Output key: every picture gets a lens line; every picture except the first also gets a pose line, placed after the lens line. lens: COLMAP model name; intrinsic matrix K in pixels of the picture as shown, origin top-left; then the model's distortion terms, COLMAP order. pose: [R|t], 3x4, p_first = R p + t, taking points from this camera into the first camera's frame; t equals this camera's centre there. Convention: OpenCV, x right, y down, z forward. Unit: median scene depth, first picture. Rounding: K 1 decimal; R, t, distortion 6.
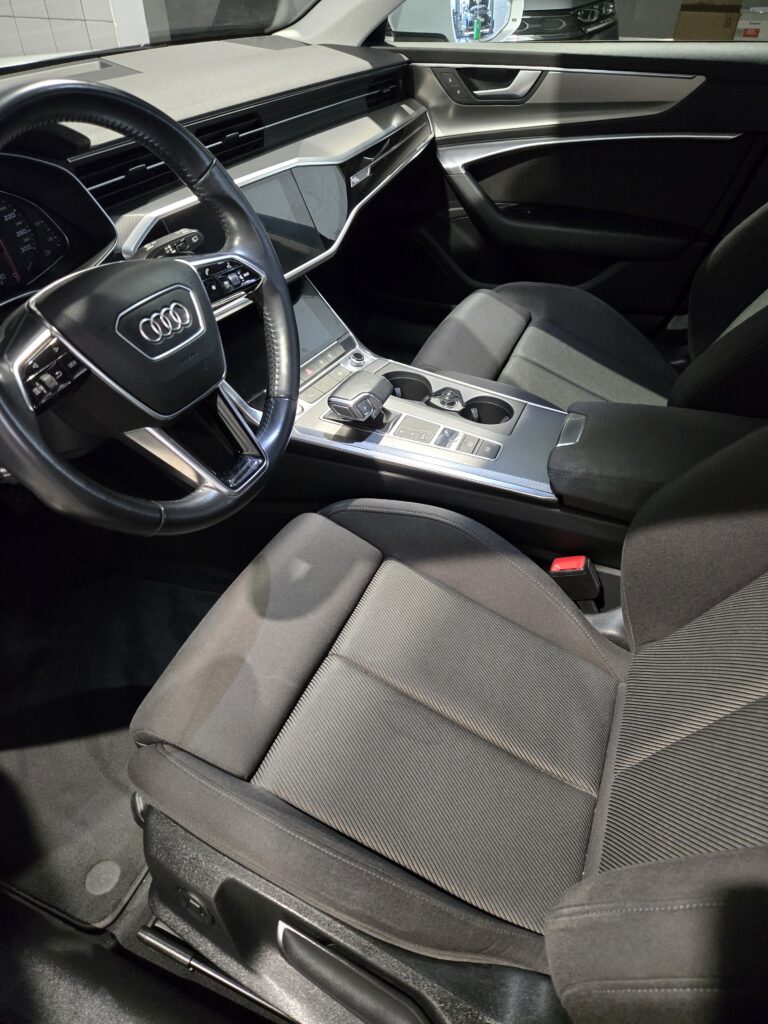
lens RADIAL K [[671.1, 0, 384.0], [0, 671.1, 512.0], [0, 0, 1]] dist [0.054951, -0.043336]
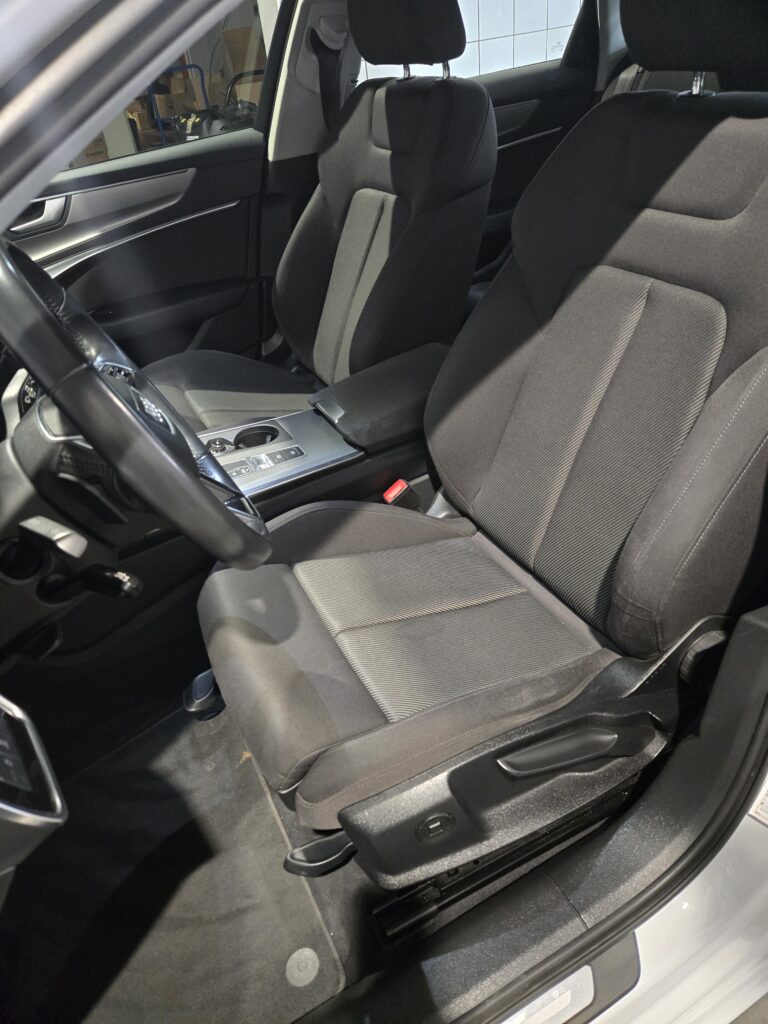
lens RADIAL K [[671.1, 0, 384.0], [0, 671.1, 512.0], [0, 0, 1]] dist [0.054951, -0.043336]
pose [[0.635413, -0.512561, 0.577521, -0.521486], [0.584119, 0.808228, 0.074645, -0.000362], [-0.505029, 0.289911, 0.812956, -0.047681]]
